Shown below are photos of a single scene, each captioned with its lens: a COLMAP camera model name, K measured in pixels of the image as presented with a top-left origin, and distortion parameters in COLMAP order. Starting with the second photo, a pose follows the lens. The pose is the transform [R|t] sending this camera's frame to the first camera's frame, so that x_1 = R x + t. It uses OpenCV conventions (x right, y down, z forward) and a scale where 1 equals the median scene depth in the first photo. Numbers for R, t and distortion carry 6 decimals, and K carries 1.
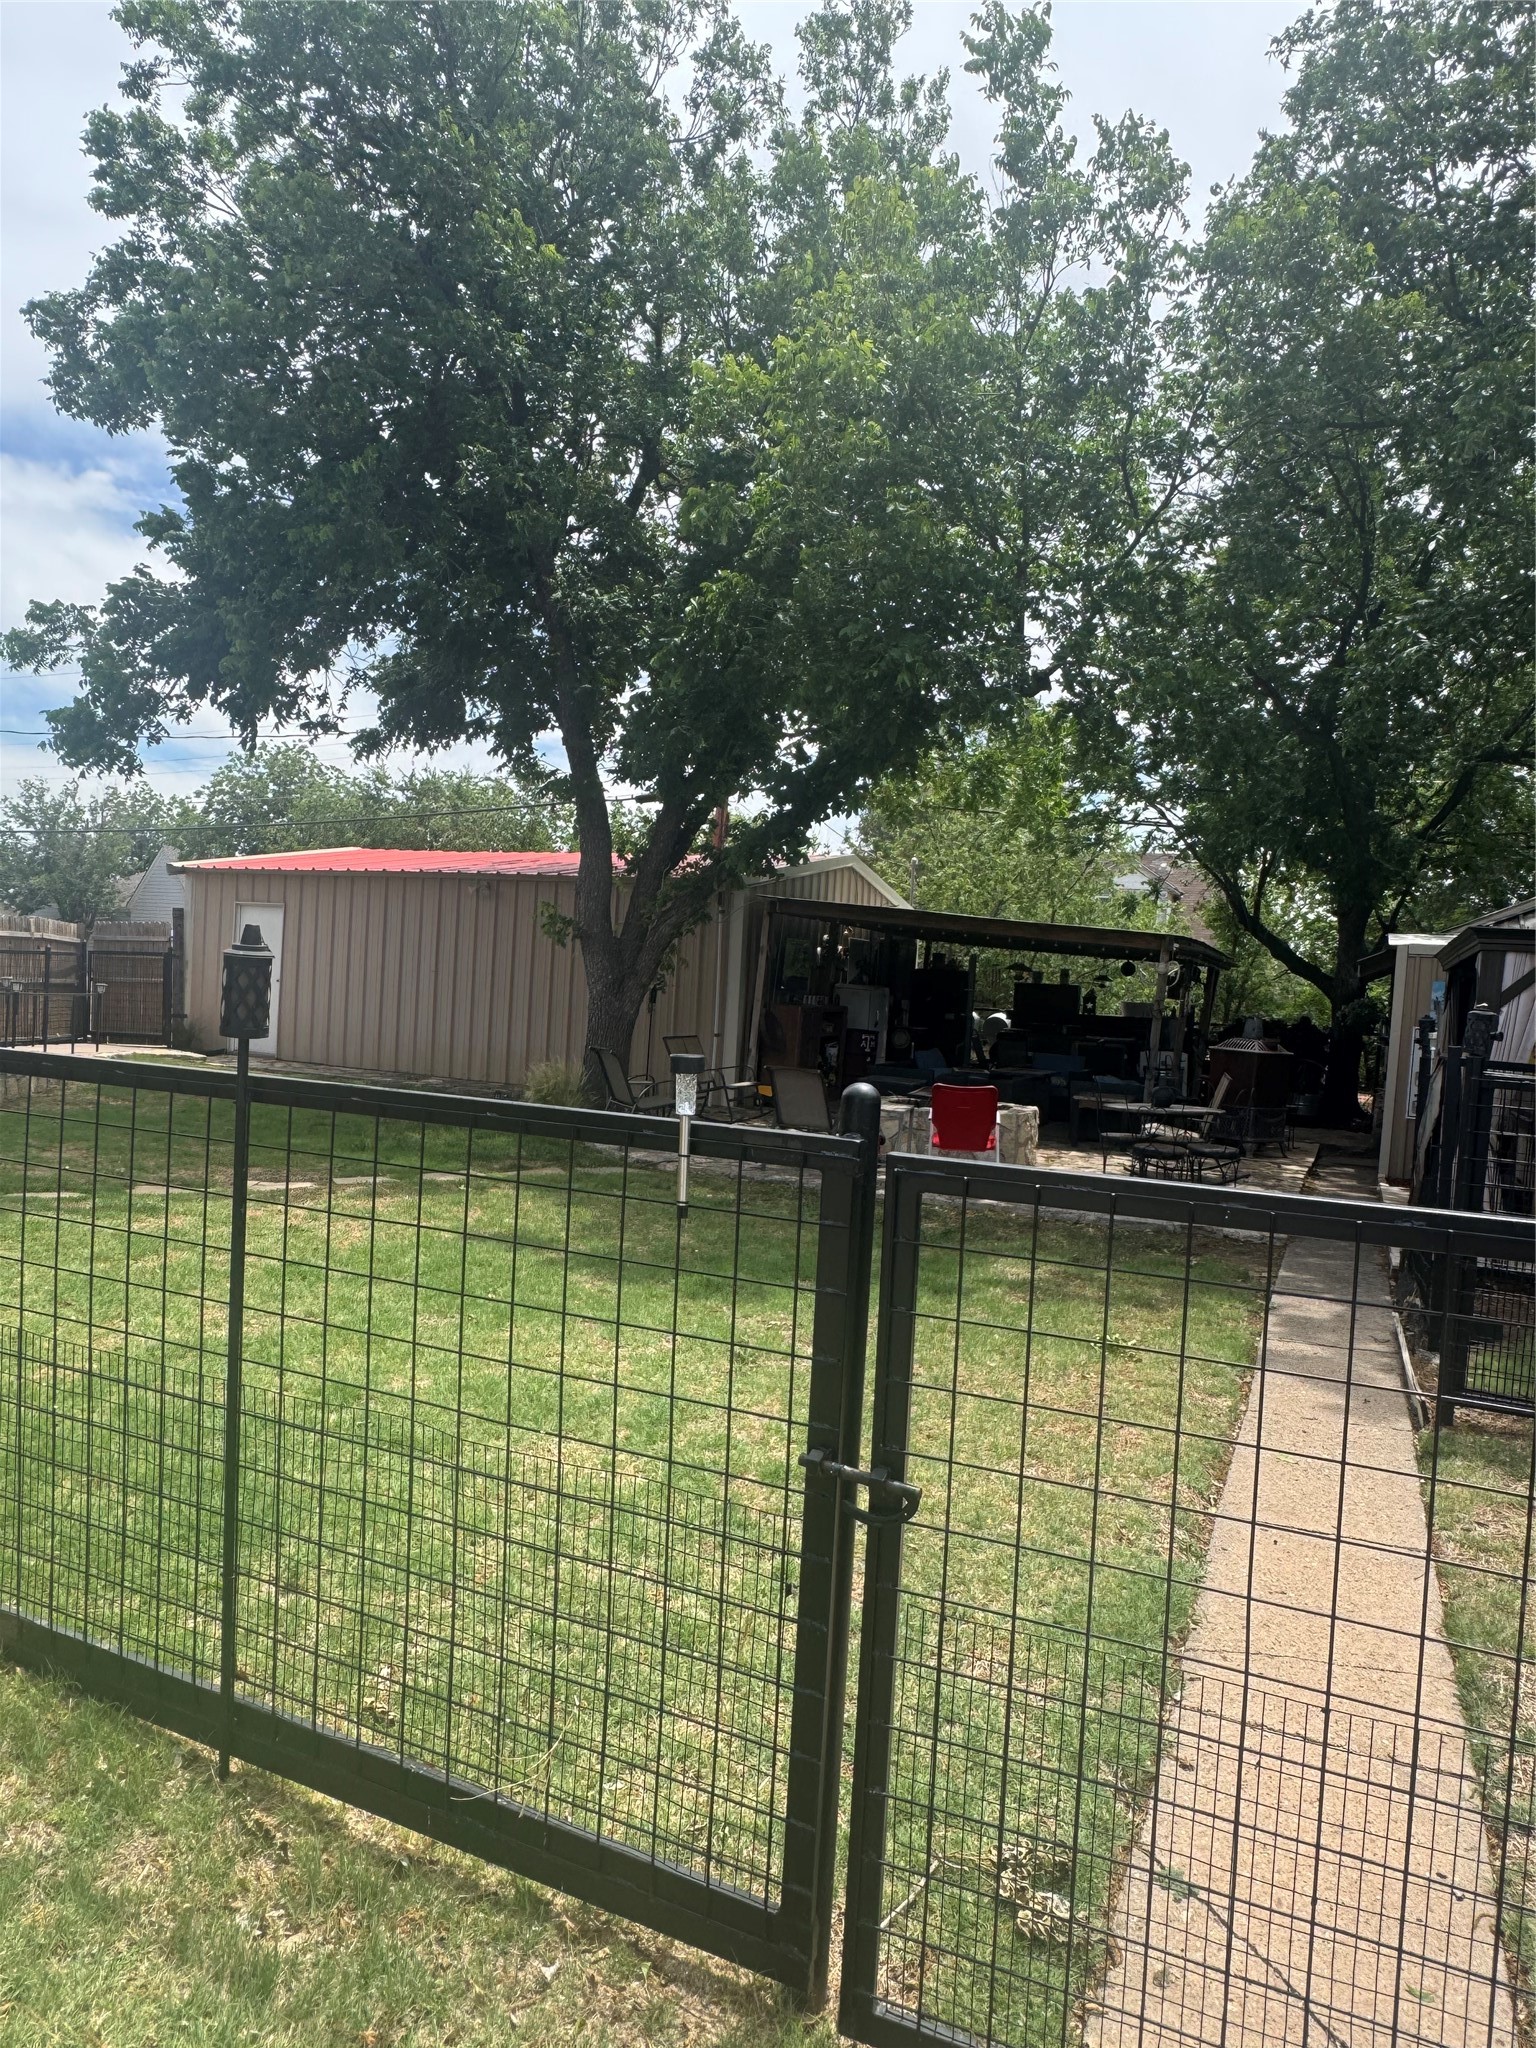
lens RADIAL K [[1321.4, 0, 755.7], [0, 1321.4, 1026.1], [0, 0, 1]] dist [-0.002095, 0.006293]
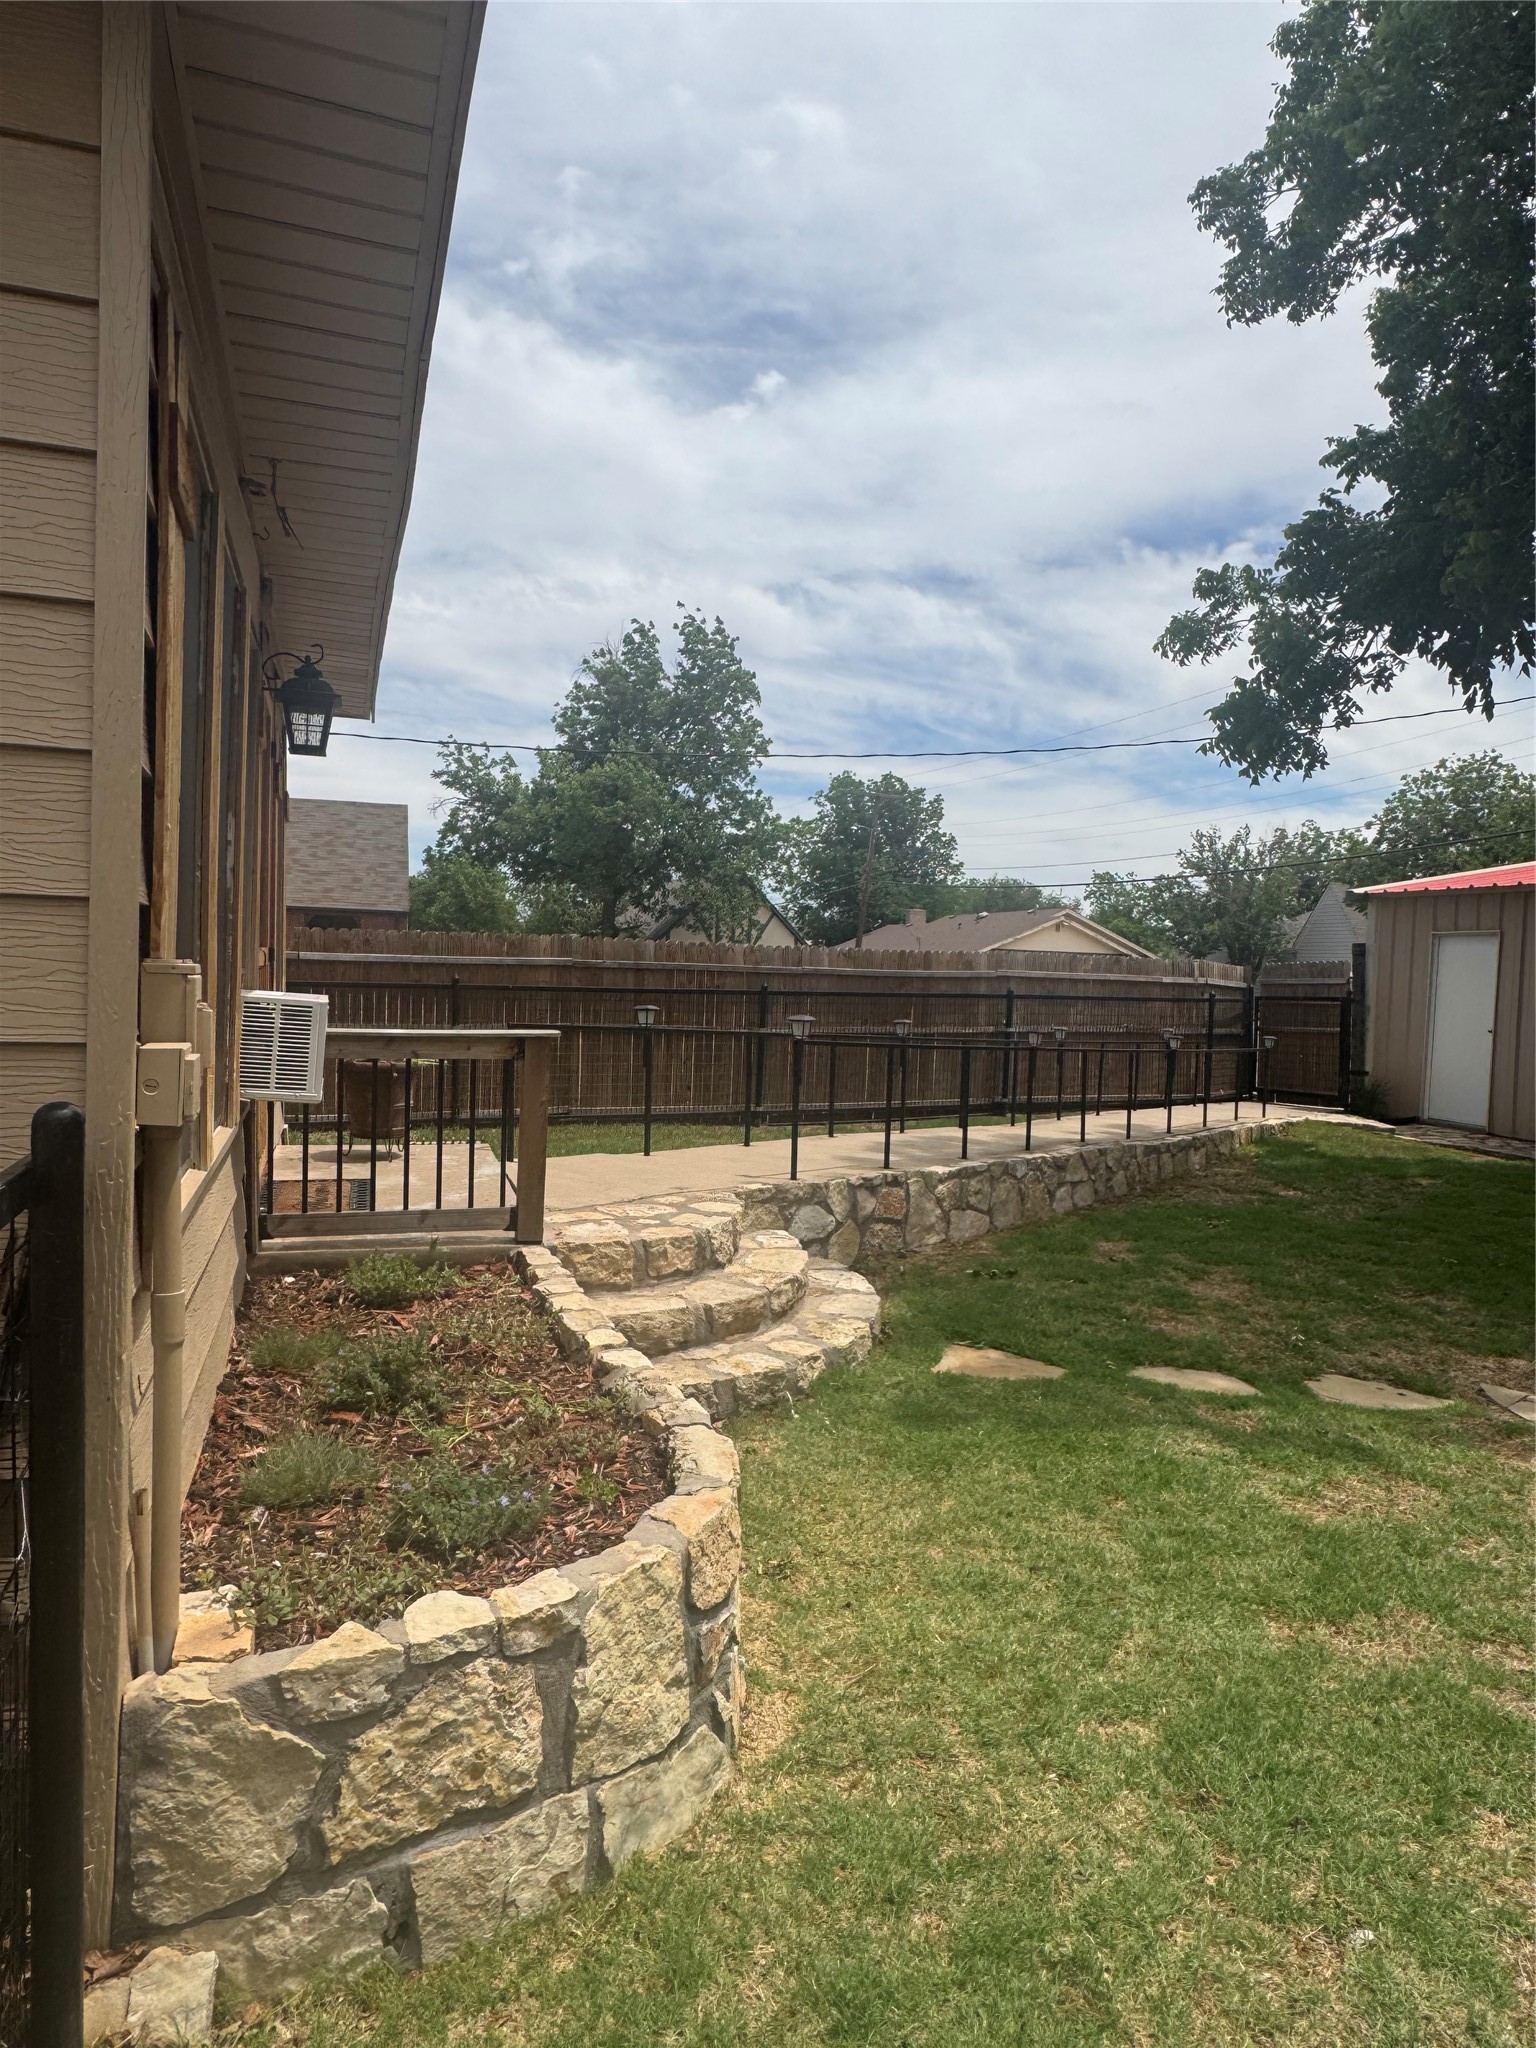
lens RADIAL K [[1321.4, 0, 762.8], [0, 1321.4, 1026.7], [0, 0, 1]] dist [-0.002095, 0.006293]
pose [[0.679351, 0.000017, -0.733813, -0.123003], [-0.021932, 0.999554, -0.020281, -0.017890], [0.733485, 0.029871, 0.679048, 0.243010]]
